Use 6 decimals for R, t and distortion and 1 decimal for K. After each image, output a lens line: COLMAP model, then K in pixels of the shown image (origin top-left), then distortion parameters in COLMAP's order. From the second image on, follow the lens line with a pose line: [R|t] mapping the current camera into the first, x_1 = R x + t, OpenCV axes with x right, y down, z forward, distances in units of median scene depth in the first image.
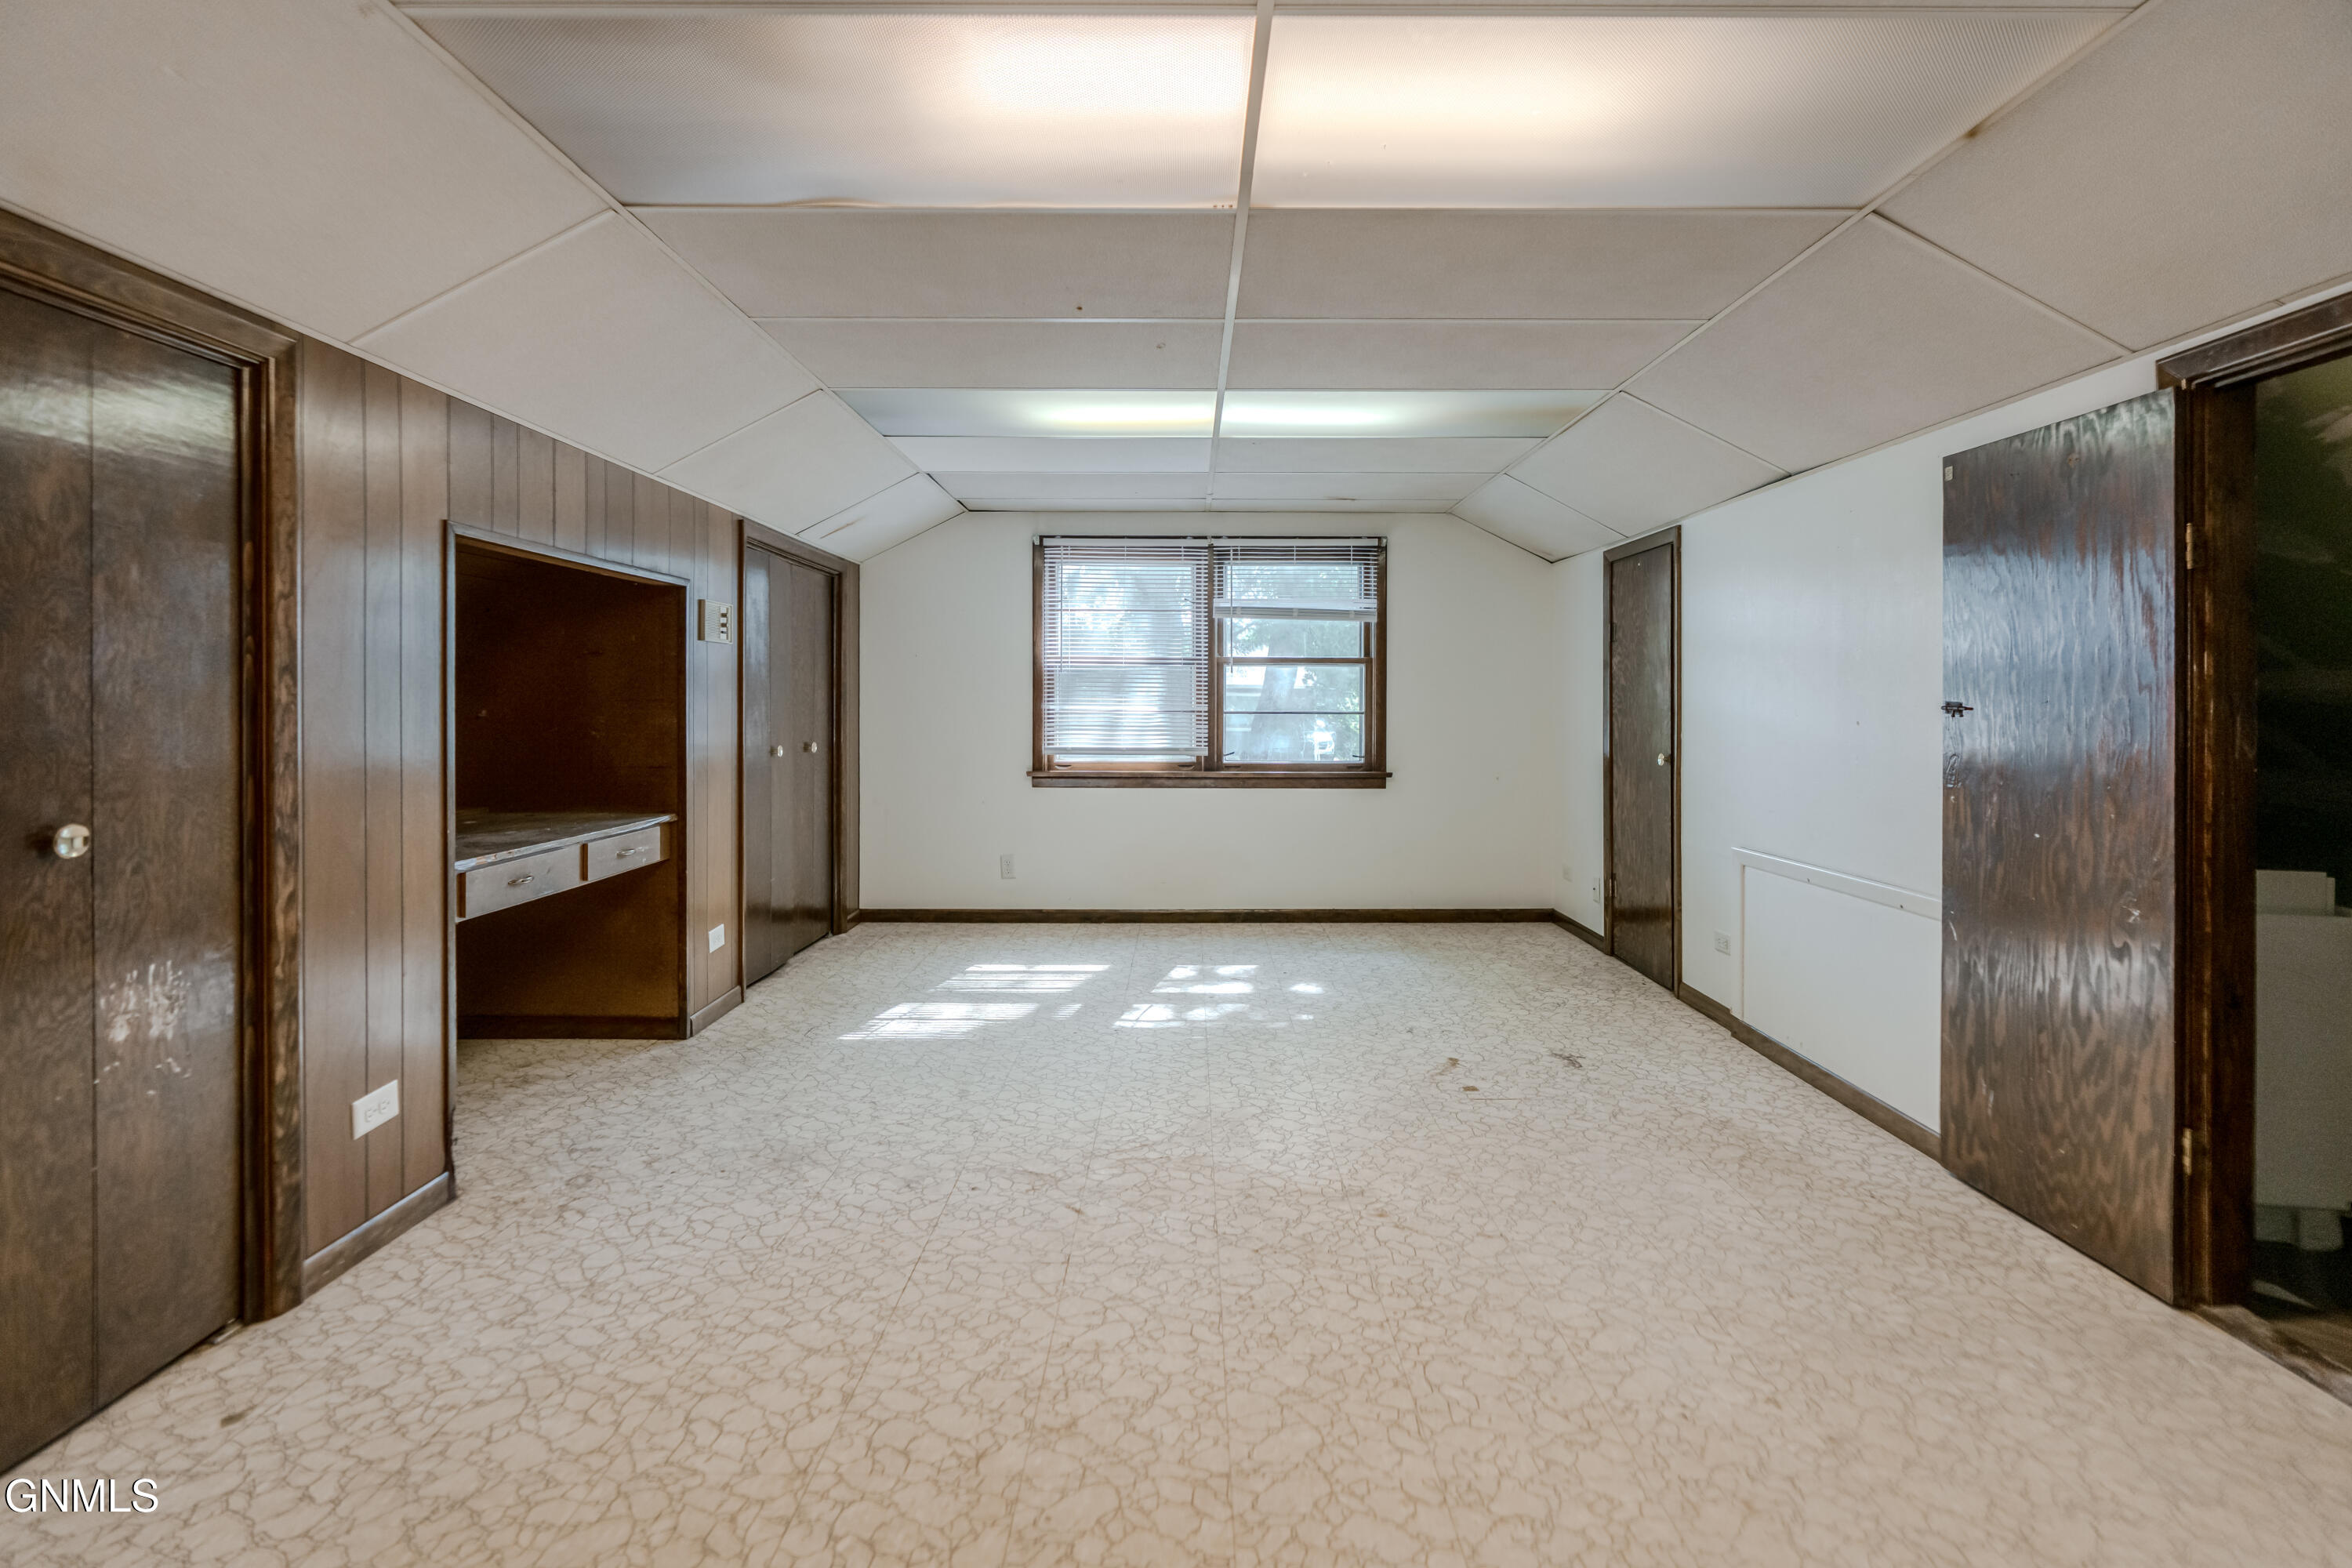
lens RADIAL K [[1041.6, 0, 1171.9], [0, 1041.6, 705.7], [0, 0, 1]] dist [-0.002260, 0.001300]
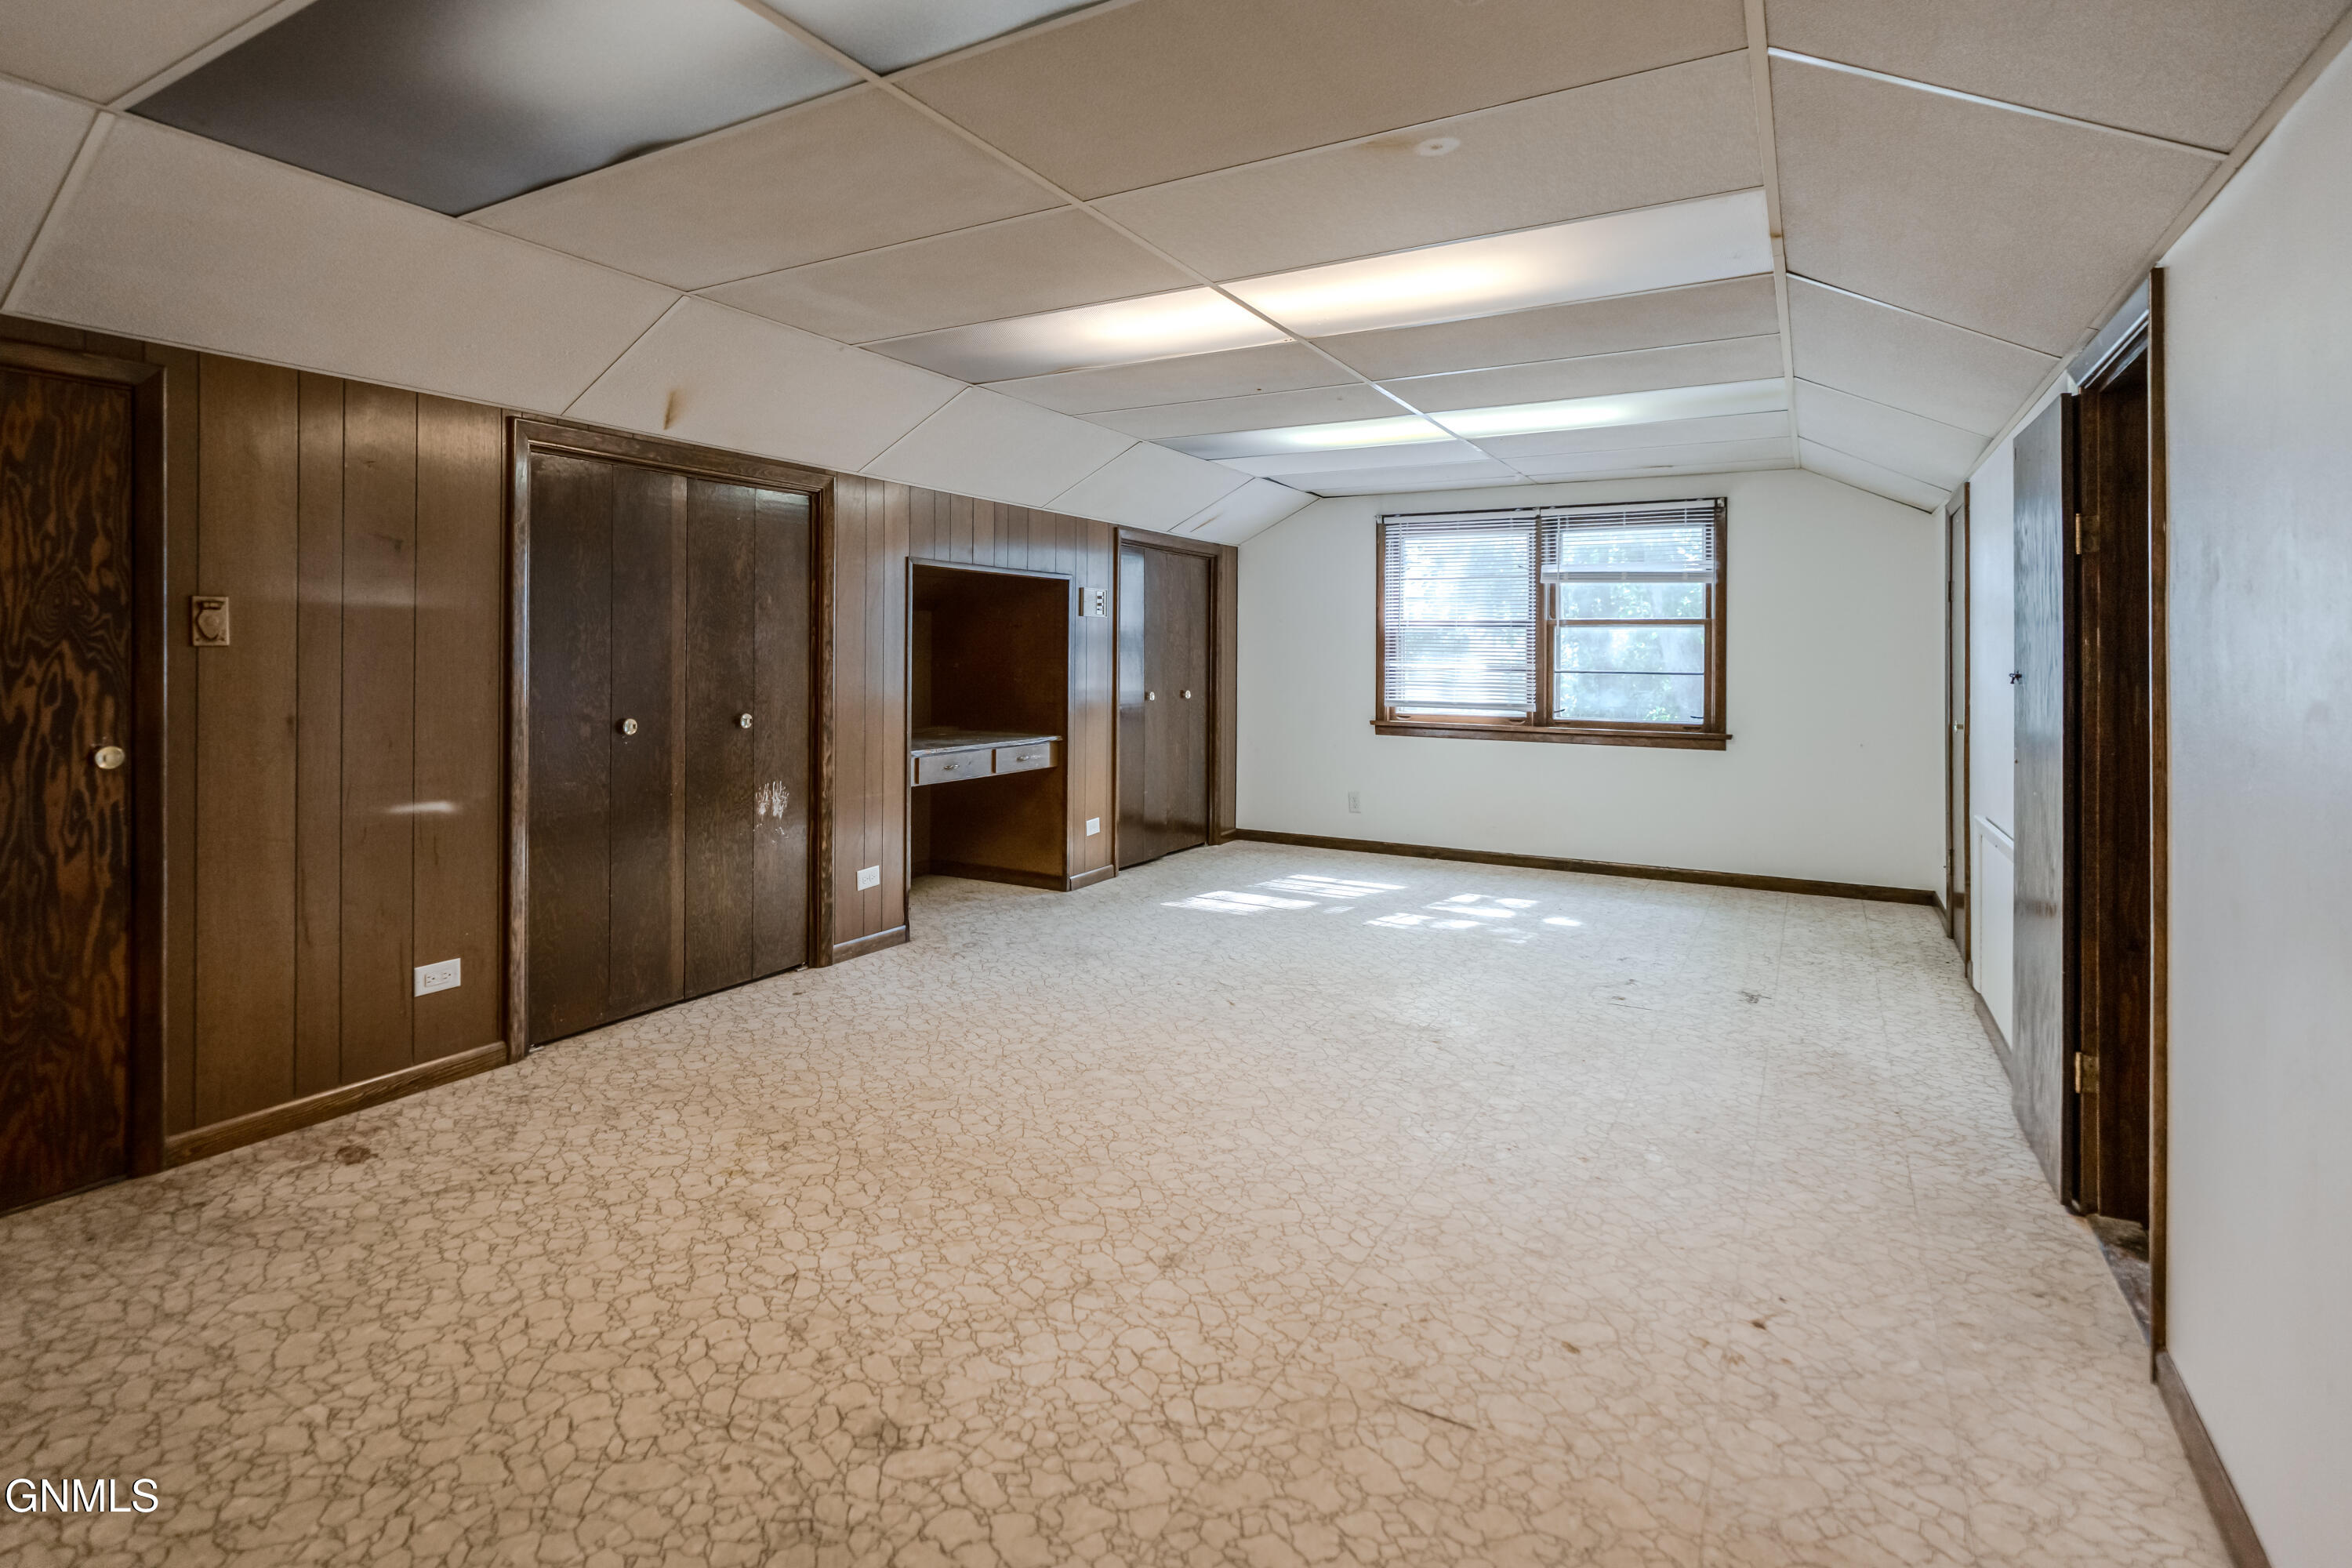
lens RADIAL K [[1139.3, 0, 1173.9], [0, 1139.3, 649.1], [0, 0, 1]] dist [-0.001950, 0.000135]
pose [[0.880039, 0.003713, -0.474887, 0.344056], [-0.008471, 0.999933, -0.007881, -0.005341], [0.474826, 0.010959, 0.880011, -0.271639]]
